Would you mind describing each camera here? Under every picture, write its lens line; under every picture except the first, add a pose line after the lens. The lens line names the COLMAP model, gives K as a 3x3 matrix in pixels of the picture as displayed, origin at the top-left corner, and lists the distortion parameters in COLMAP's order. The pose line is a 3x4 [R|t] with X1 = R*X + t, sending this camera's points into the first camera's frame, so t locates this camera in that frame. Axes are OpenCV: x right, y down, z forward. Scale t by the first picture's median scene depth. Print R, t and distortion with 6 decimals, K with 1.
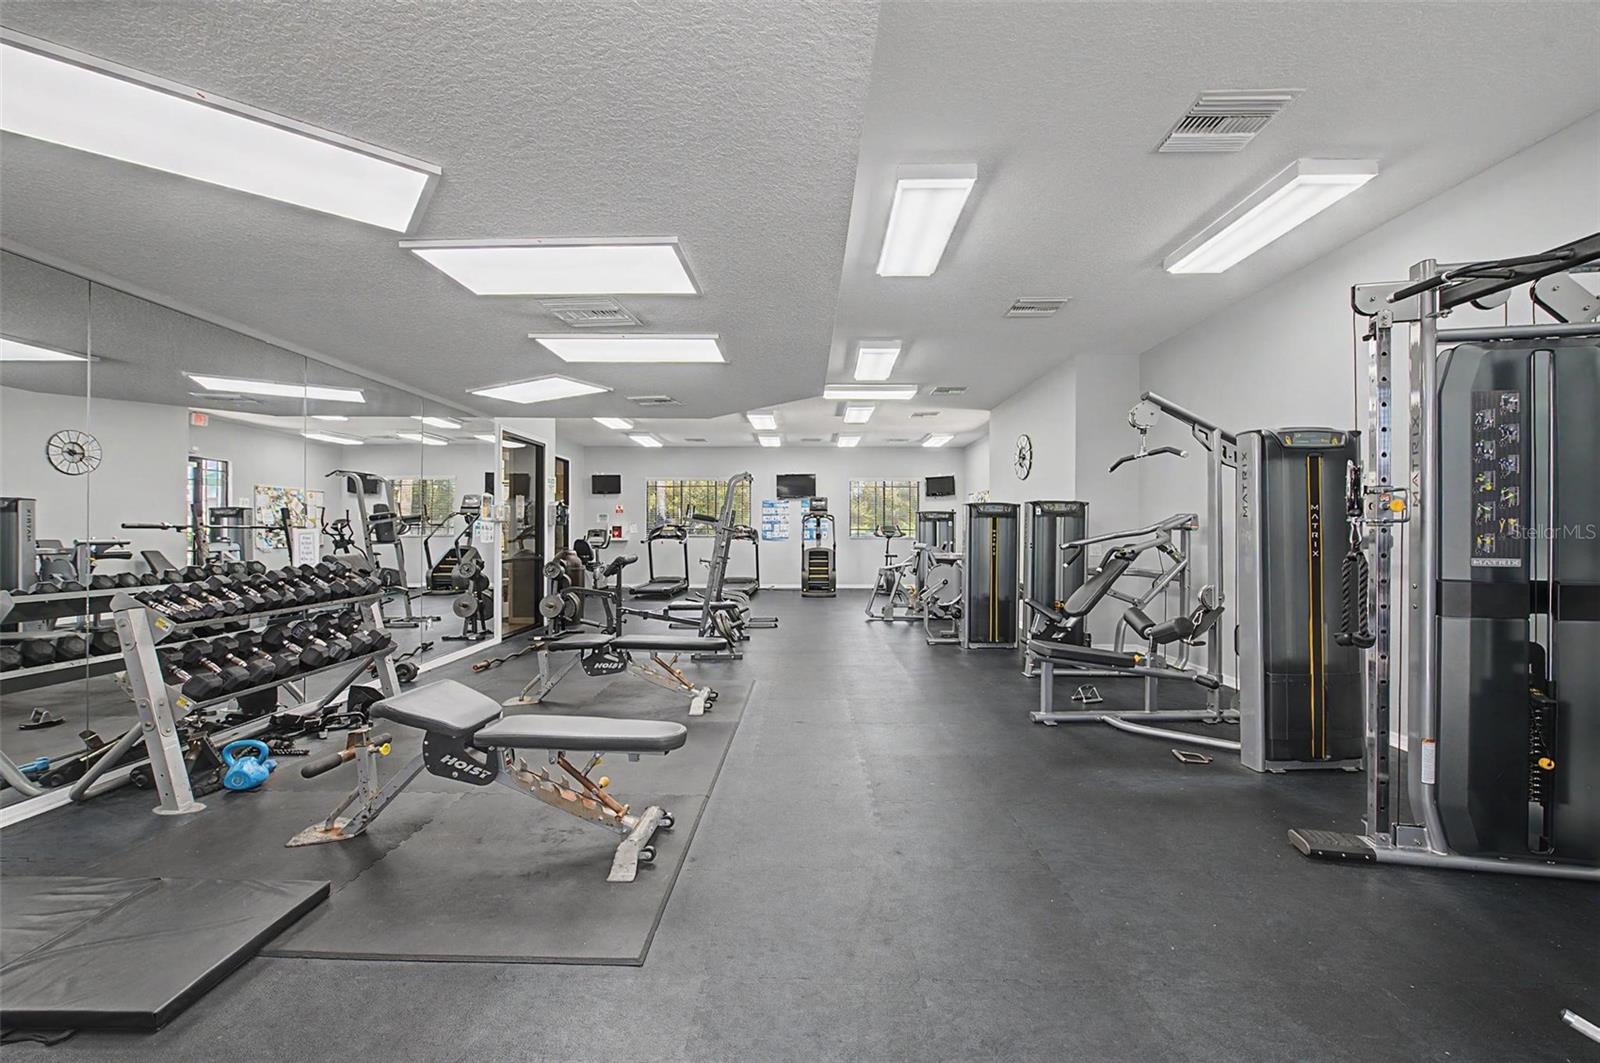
lens RADIAL K [[633.8, 0, 806.0], [0, 633.8, 526.9], [0, 0, 1]] dist [0.001526, -0.001140]
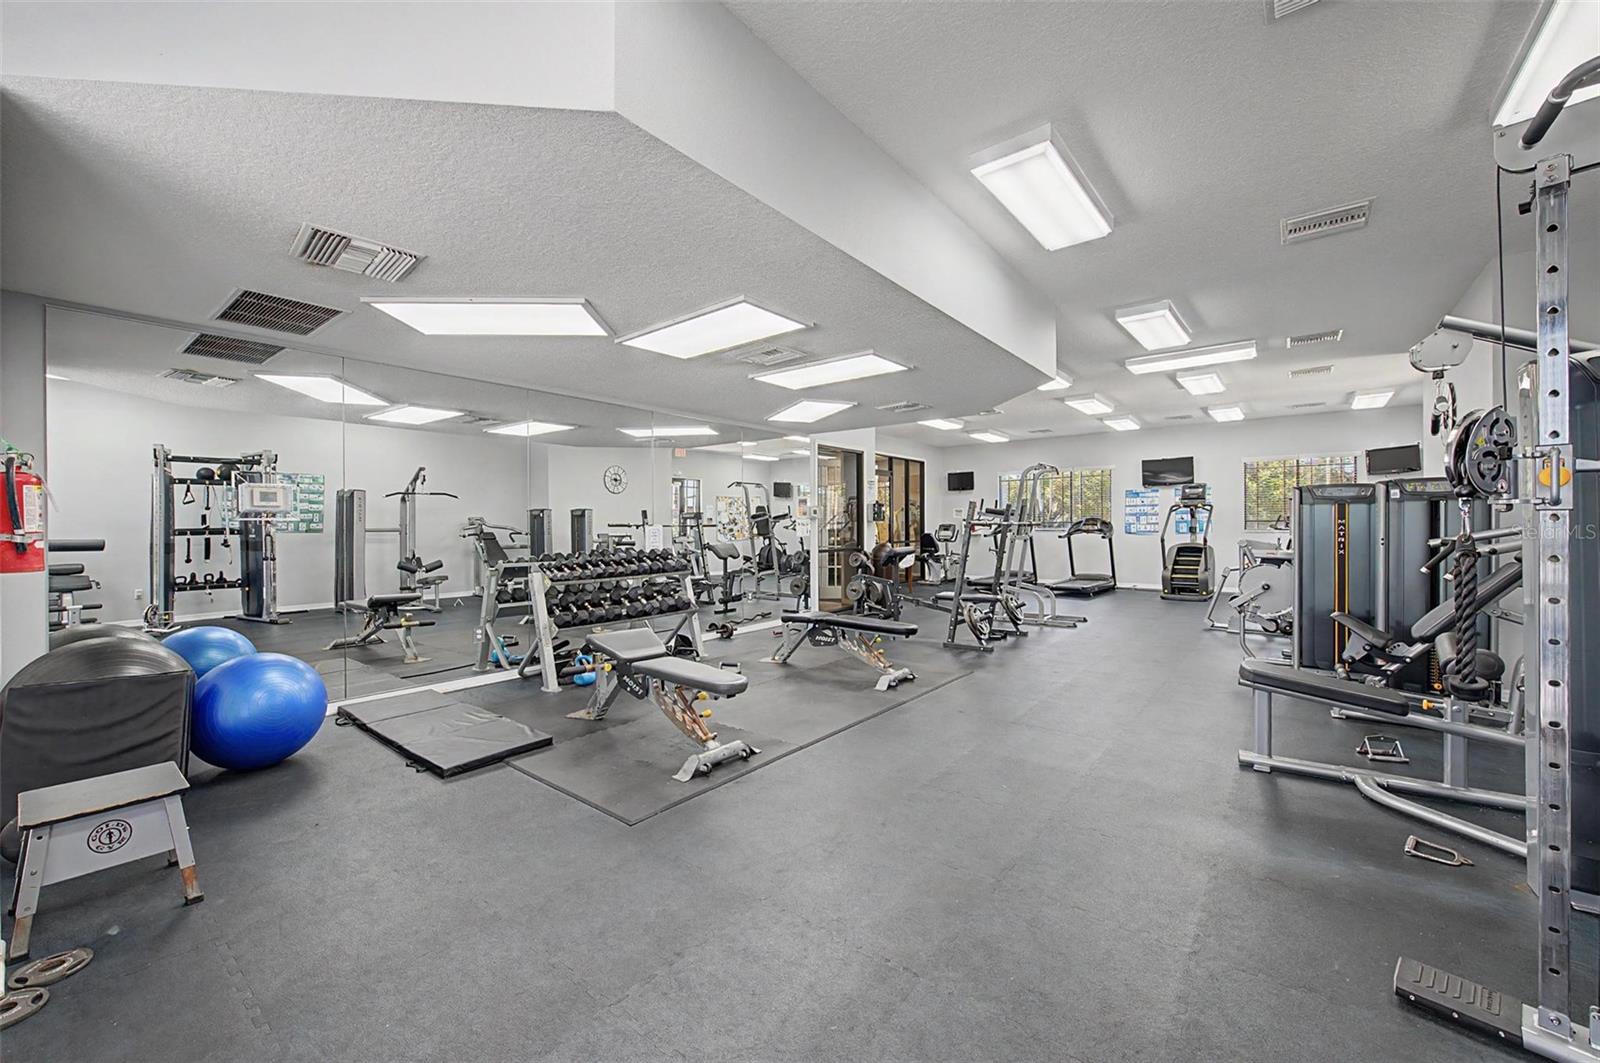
lens RADIAL K [[633.8, 0, 812.9], [0, 633.8, 526.5], [0, 0, 1]] dist [0.001526, -0.001140]
pose [[0.792395, -0.007406, -0.609963, 0.323474], [0.012797, 0.999908, 0.004484, 0.000901], [0.609874, -0.011359, 0.792417, 0.035273]]
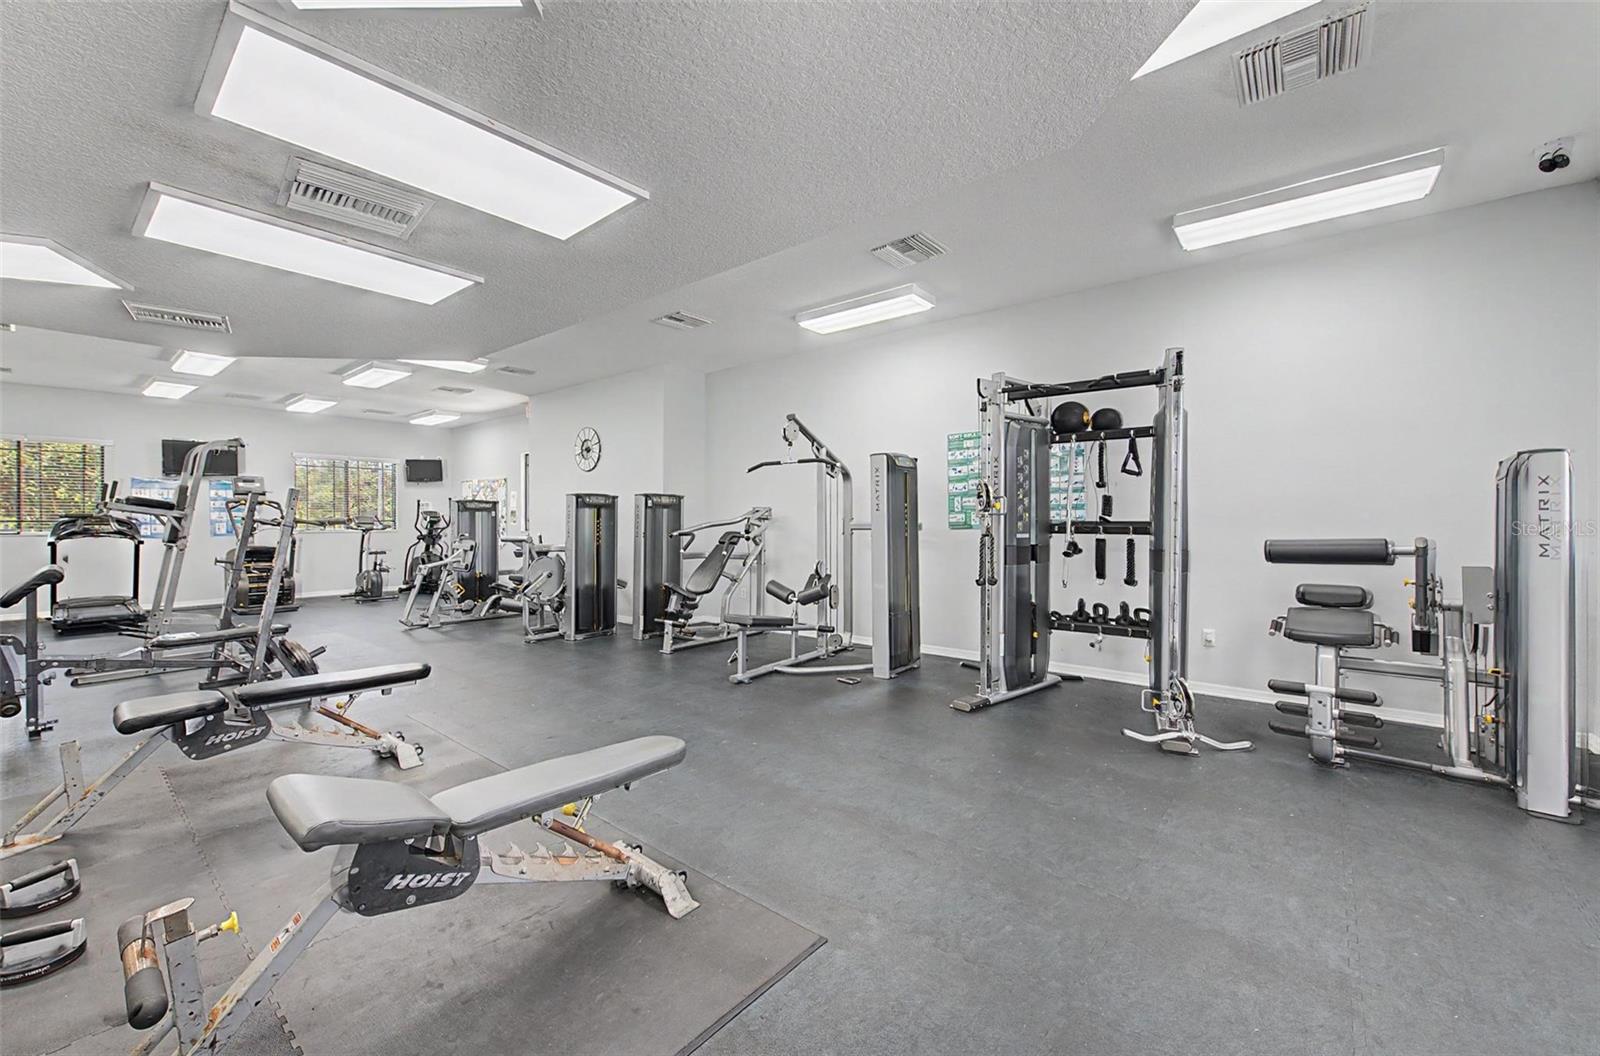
lens RADIAL K [[633.8, 0, 797.8], [0, 633.8, 523.0], [0, 0, 1]] dist [0.001526, -0.001140]
pose [[0.632319, -0.007706, 0.774670, -0.364088], [0.000545, 0.999955, 0.009503, -0.000633], [-0.774708, -0.005587, 0.632295, 0.128700]]
